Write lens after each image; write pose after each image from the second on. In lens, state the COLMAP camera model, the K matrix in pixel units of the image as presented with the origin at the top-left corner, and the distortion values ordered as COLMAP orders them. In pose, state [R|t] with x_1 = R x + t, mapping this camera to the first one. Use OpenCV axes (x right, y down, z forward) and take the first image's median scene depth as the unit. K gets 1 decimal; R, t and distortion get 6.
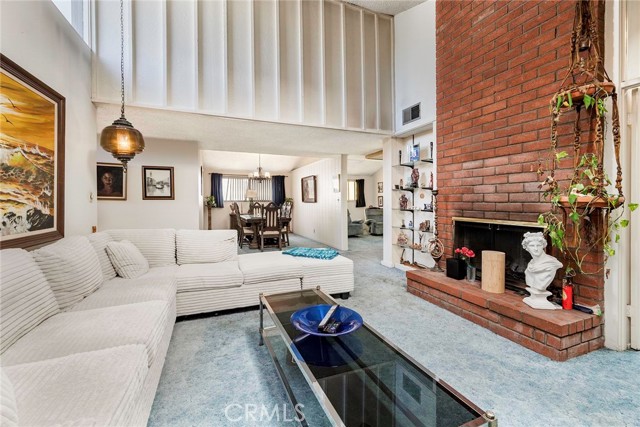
lens RADIAL K [[265.9, 0, 318.7], [0, 265.9, 206.0], [0, 0, 1]] dist [-0.002382, -0.000354]
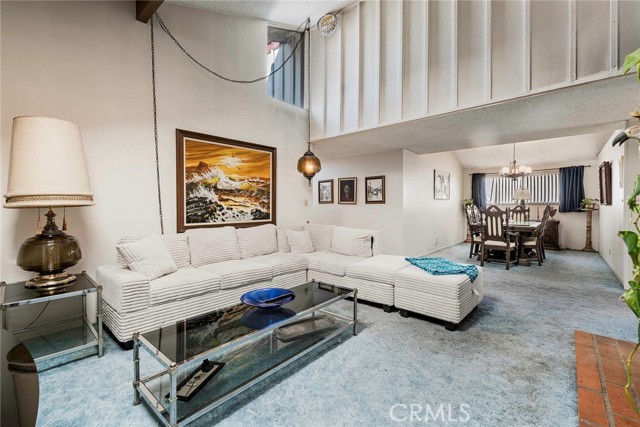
lens RADIAL K [[282.7, 0, 323.5], [0, 282.7, 209.4], [0, 0, 1]] dist [0.001147, 0.001084]
pose [[0.454137, 0.007024, -0.890904, 0.714539], [-0.008884, 0.999955, 0.003355, 0.000578], [0.890888, 0.006391, 0.454178, 0.323711]]
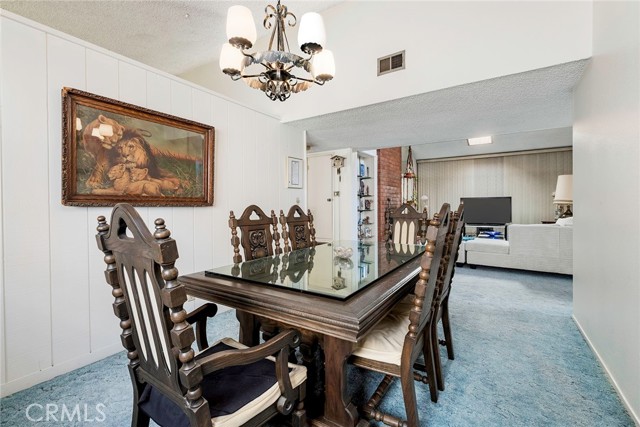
lens RADIAL K [[282.7, 0, 318.7], [0, 282.7, 204.3], [0, 0, 1]] dist [0.001147, 0.001084]
pose [[-0.564144, 0.002795, 0.825672, -1.072453], [0.012834, 0.999903, 0.005384, -0.039429], [-0.825577, 0.013634, -0.564125, 2.936883]]
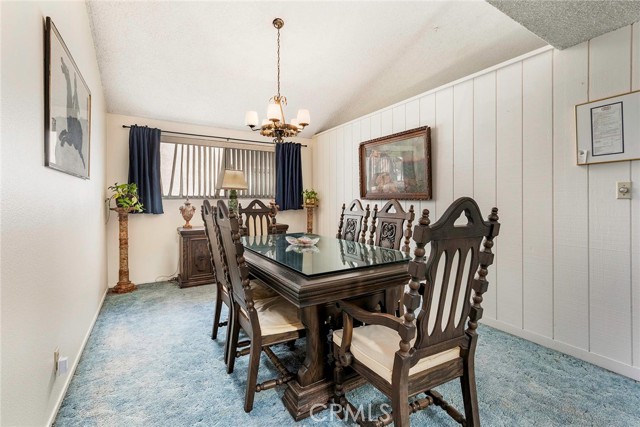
lens RADIAL K [[282.7, 0, 321.6], [0, 282.7, 200.3], [0, 0, 1]] dist [0.001147, 0.001084]
pose [[0.986190, -0.004016, 0.165572, -0.606391], [0.006024, 0.999914, -0.011628, -0.022463], [-0.165511, 0.012465, 0.986129, 1.700035]]
